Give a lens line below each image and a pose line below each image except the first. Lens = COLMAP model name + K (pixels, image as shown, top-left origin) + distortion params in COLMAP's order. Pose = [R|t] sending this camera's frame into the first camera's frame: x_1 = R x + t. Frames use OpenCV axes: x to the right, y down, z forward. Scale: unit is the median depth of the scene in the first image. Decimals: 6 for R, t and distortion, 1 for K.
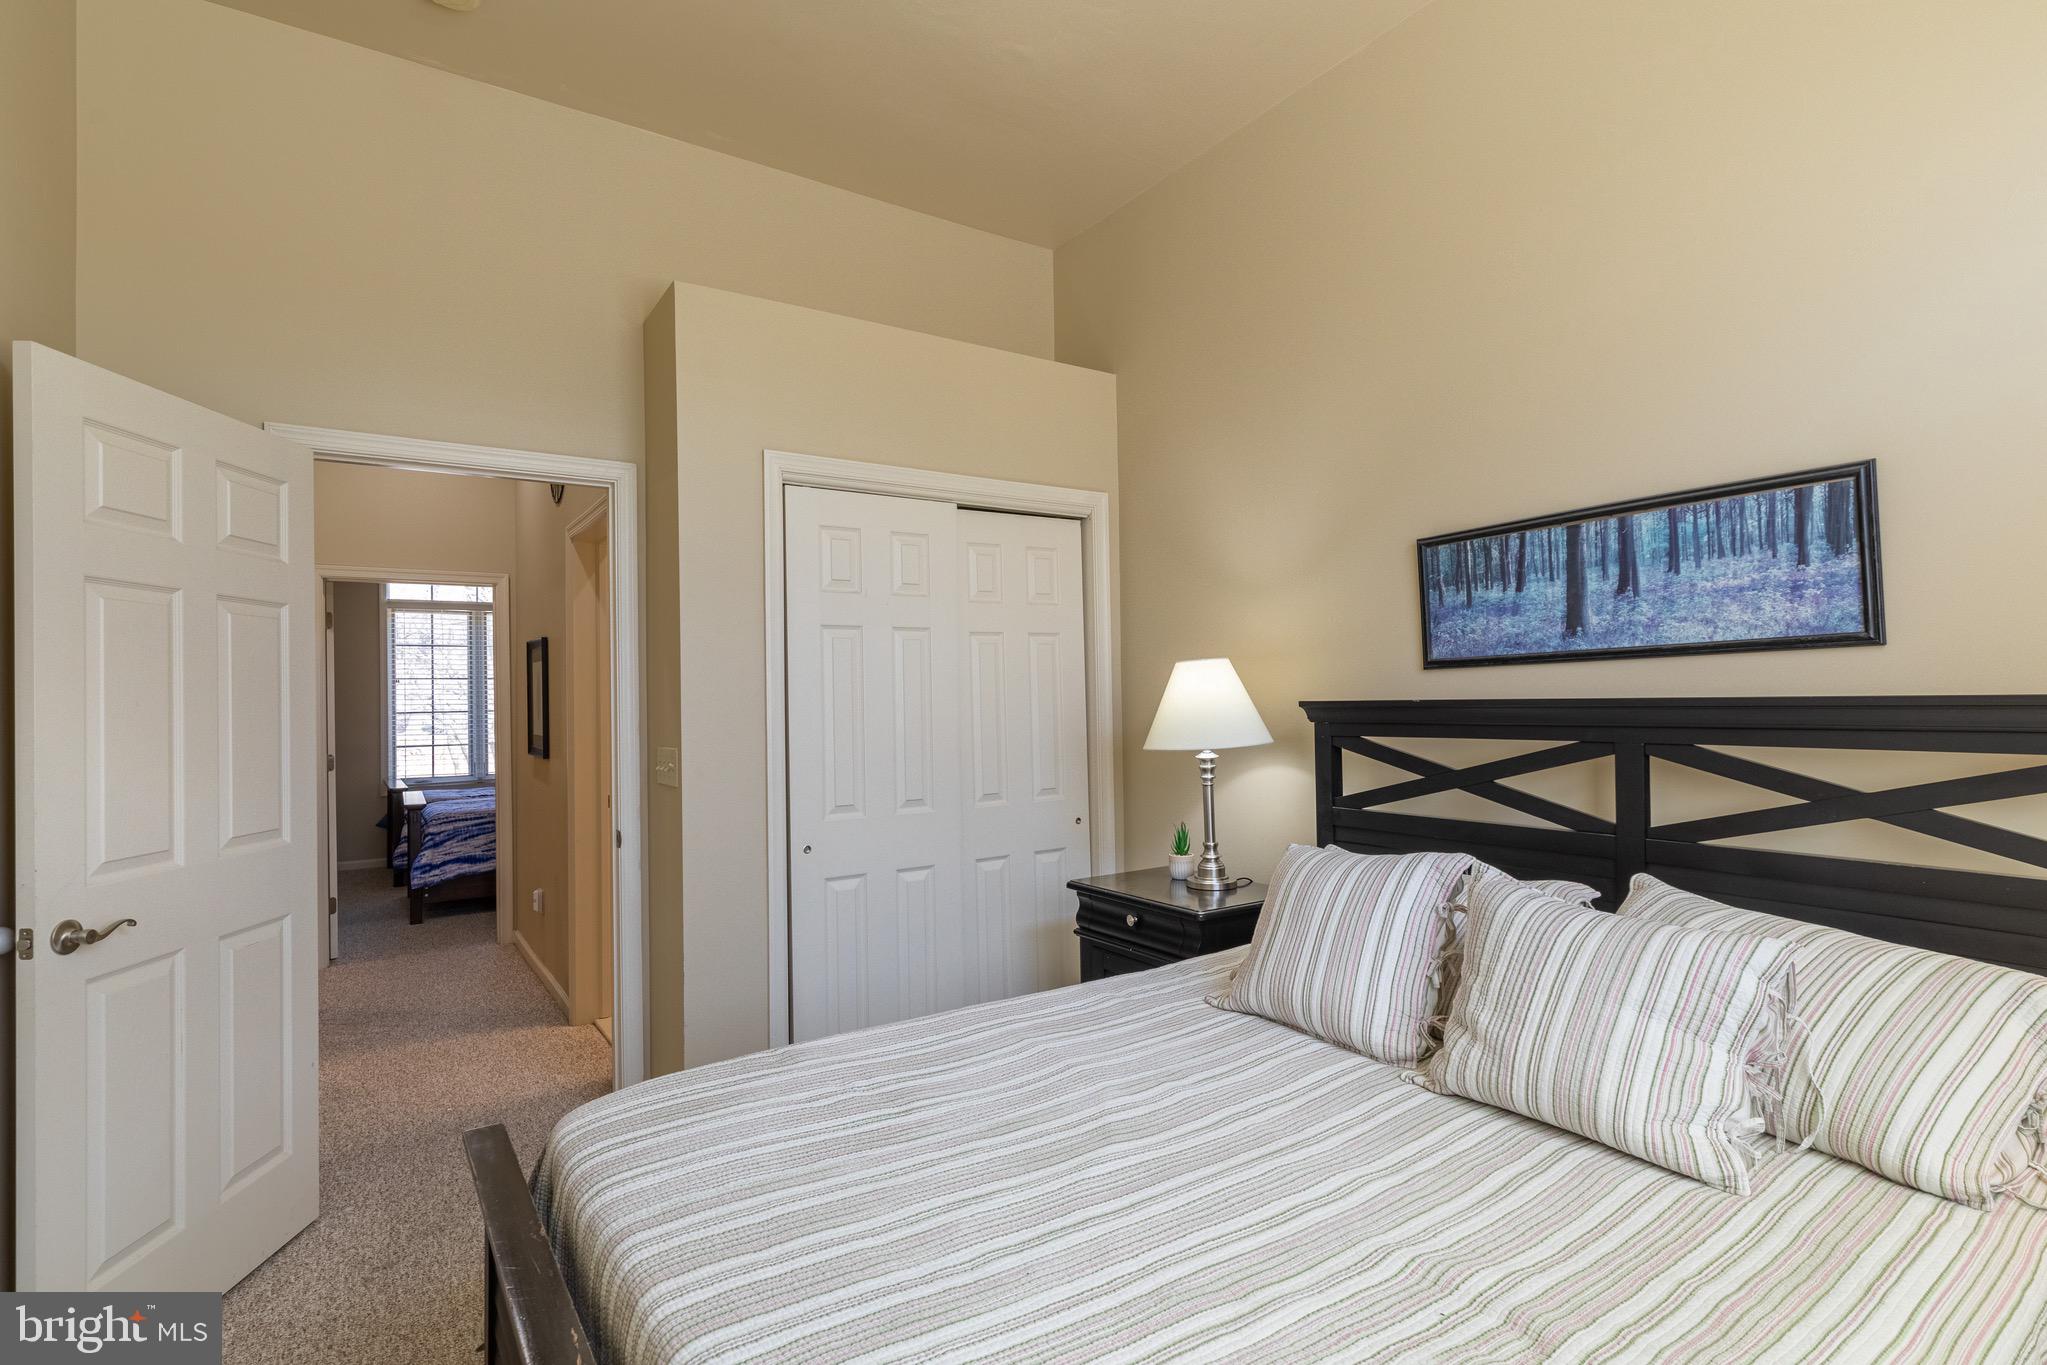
lens RADIAL K [[996.6, 0, 1041.4], [0, 996.6, 683.4], [0, 0, 1]] dist [-0.002582, 0.001355]
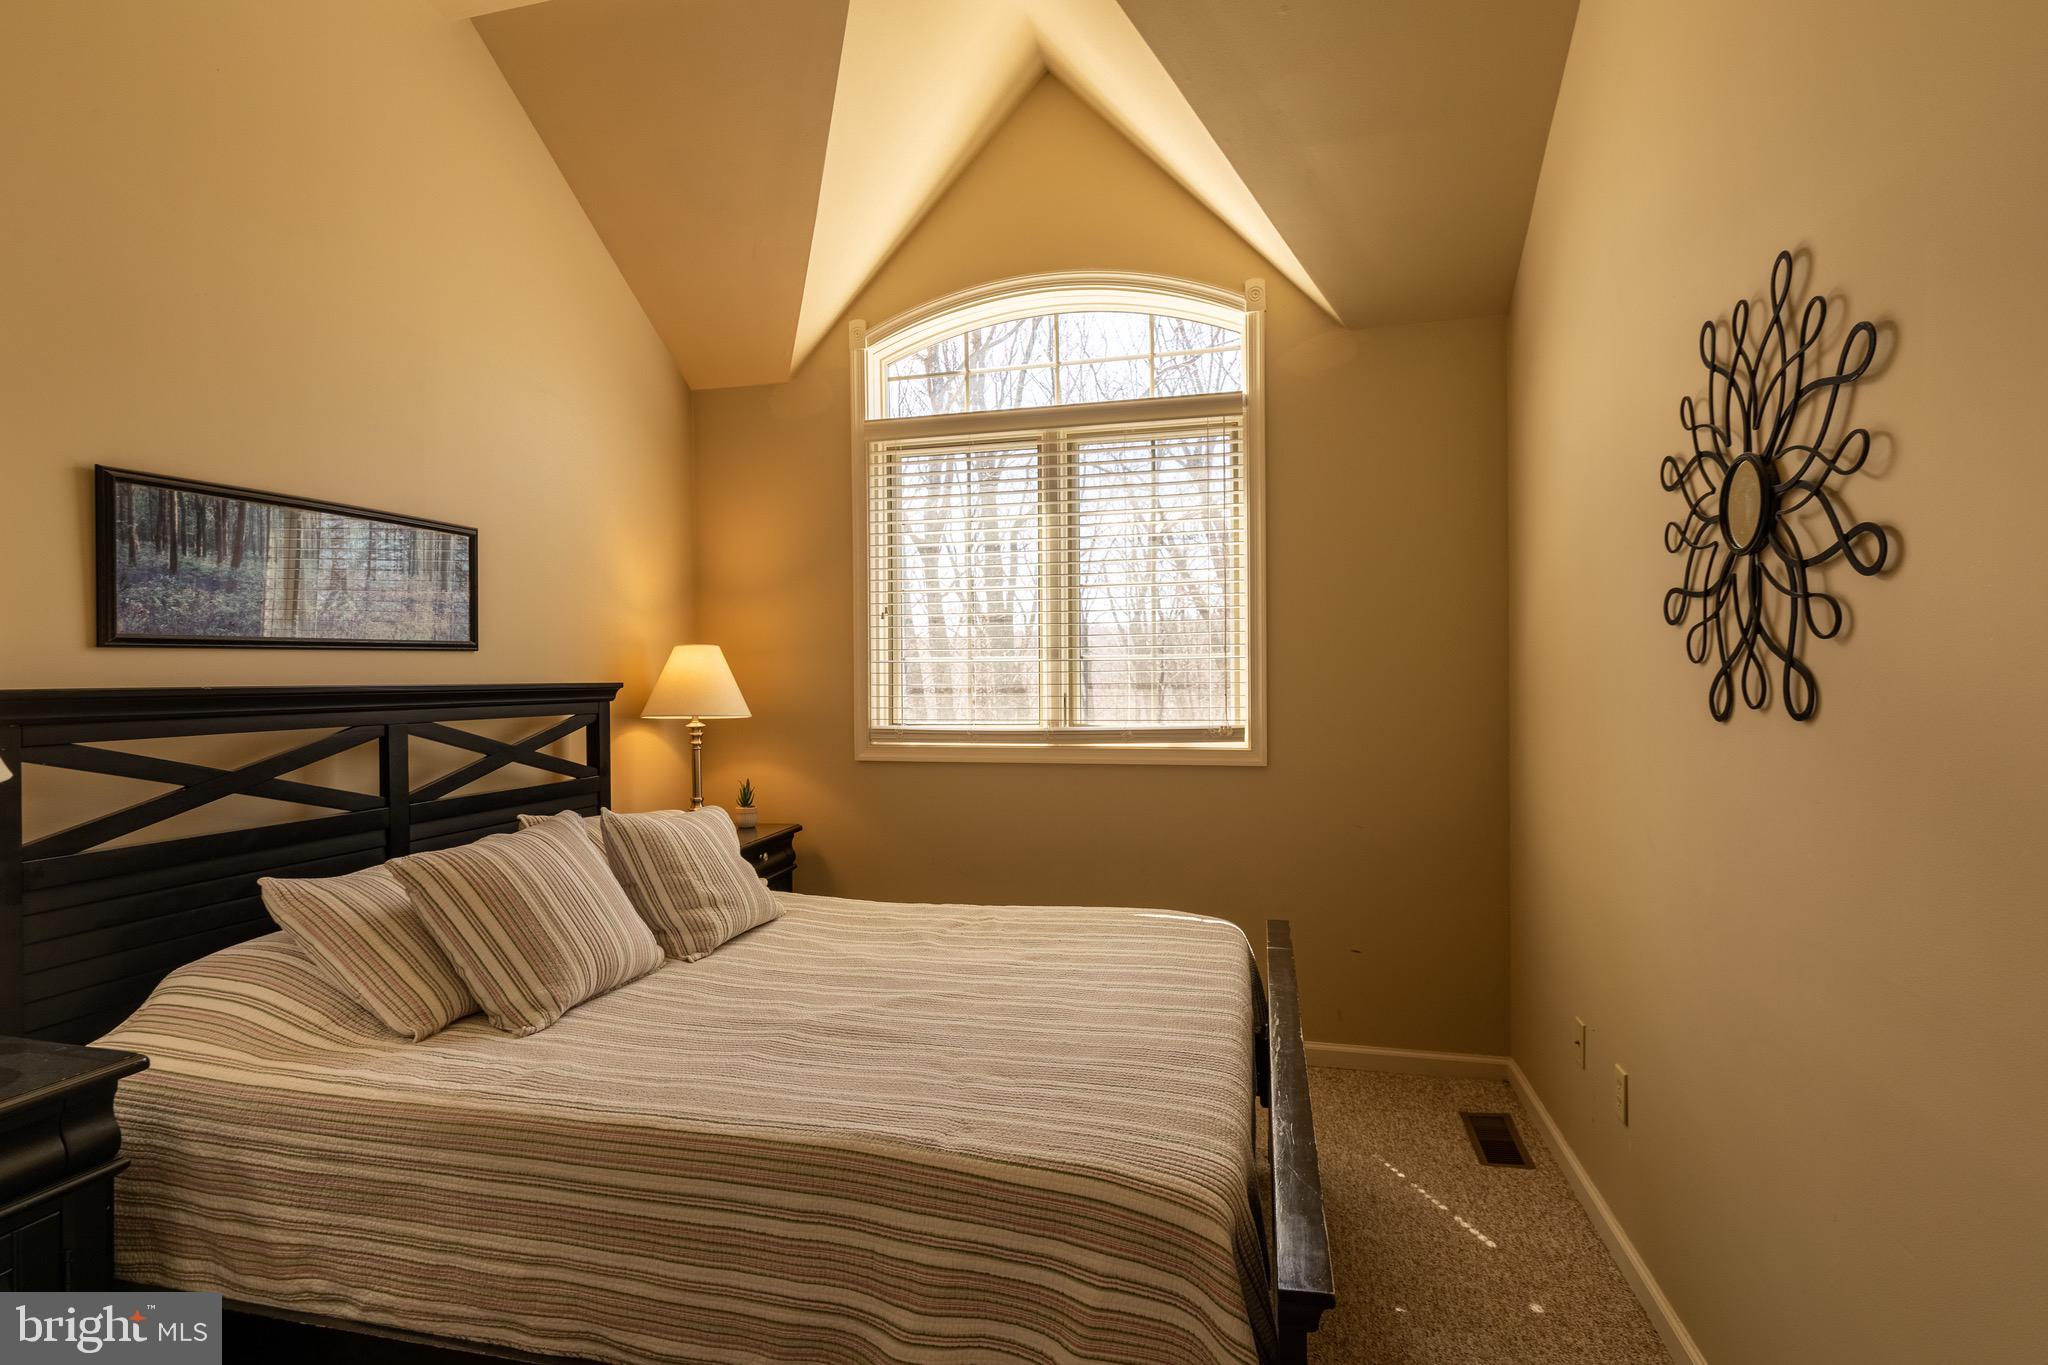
lens RADIAL K [[997.1, 0, 1016.9], [0, 997.1, 684.8], [0, 0, 1]] dist [-0.002582, 0.001355]
pose [[-0.663452, 0.020445, 0.747940, -0.670532], [0.012878, 0.999791, -0.015905, 0.037891], [-0.748108, -0.000920, -0.663576, 1.104485]]
